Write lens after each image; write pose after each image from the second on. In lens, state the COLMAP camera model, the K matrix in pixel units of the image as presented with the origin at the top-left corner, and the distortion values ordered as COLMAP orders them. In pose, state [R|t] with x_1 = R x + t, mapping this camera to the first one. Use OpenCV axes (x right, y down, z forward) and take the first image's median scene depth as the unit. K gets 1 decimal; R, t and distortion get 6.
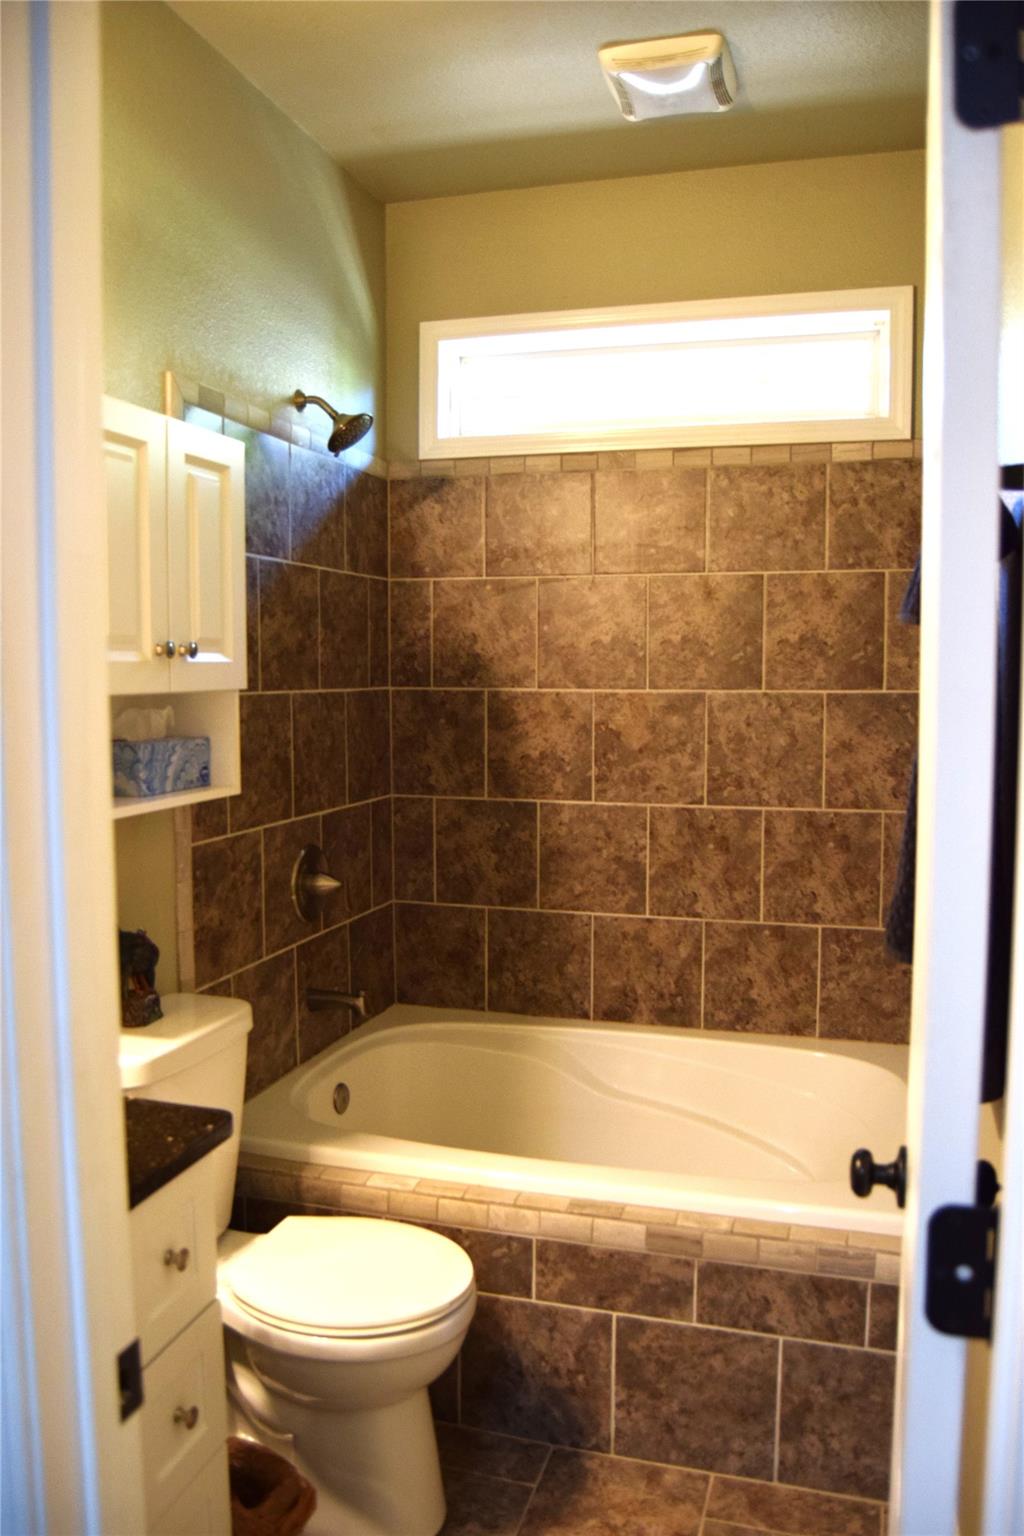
lens RADIAL K [[1193.6, 0, 509.0], [0, 1193.6, 768.0], [0, 0, 1]] dist [-0.091000, 0.021585]
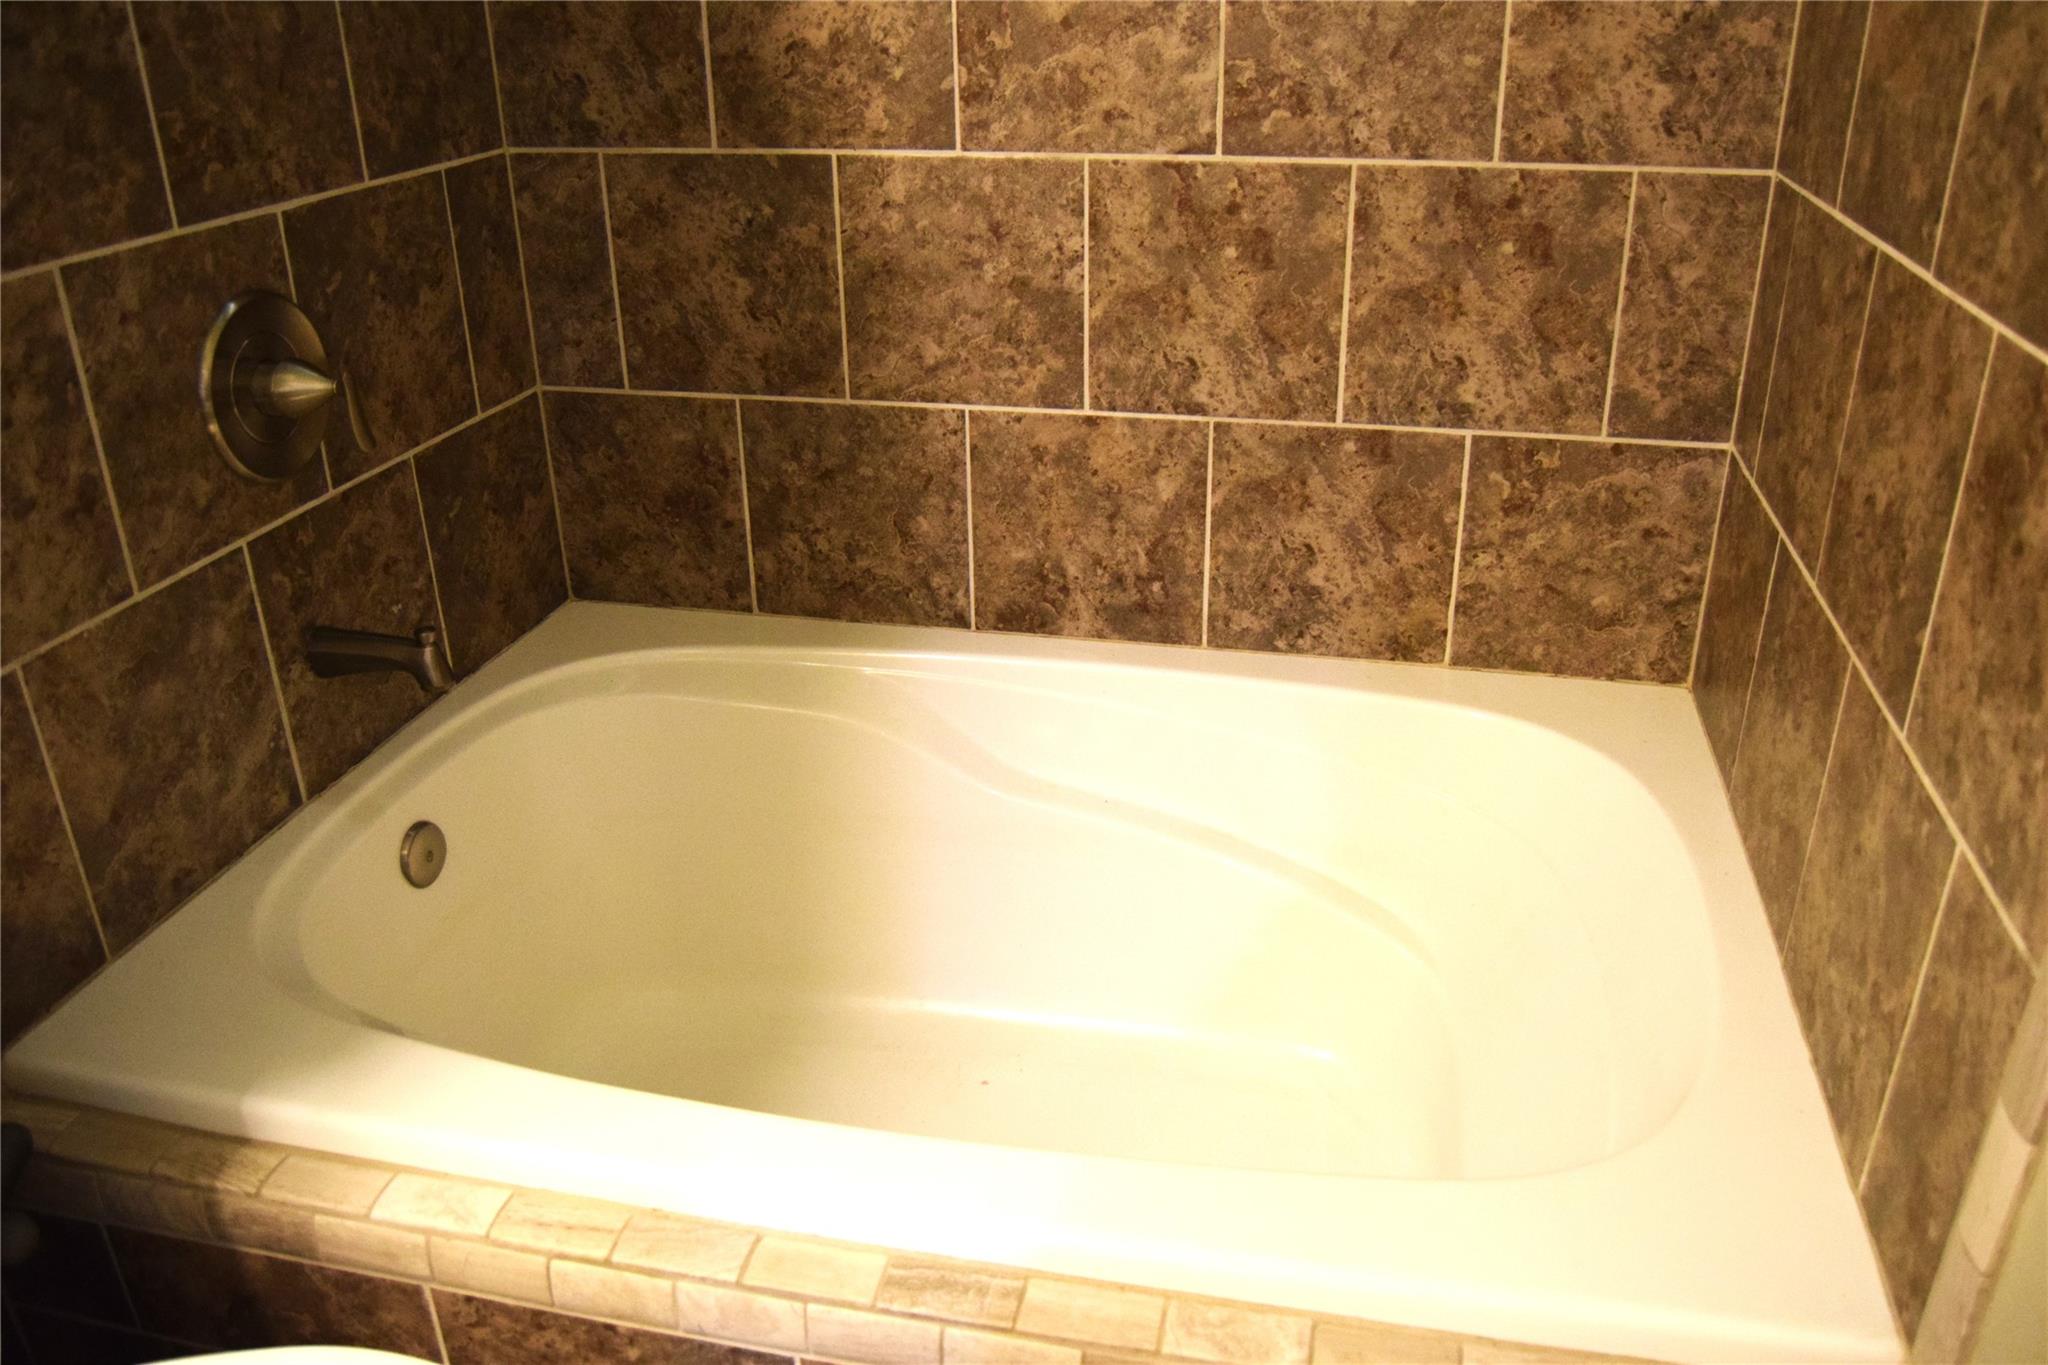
lens RADIAL K [[1591.5, 0, 1040.4], [0, 1591.5, 687.1], [0, 0, 1]] dist [-0.091000, 0.021585]
pose [[0.996469, -0.045895, 0.070310, 0.053277], [0.017905, 0.934280, 0.356089, 0.007532], [-0.082031, -0.353573, 0.931803, 0.416832]]
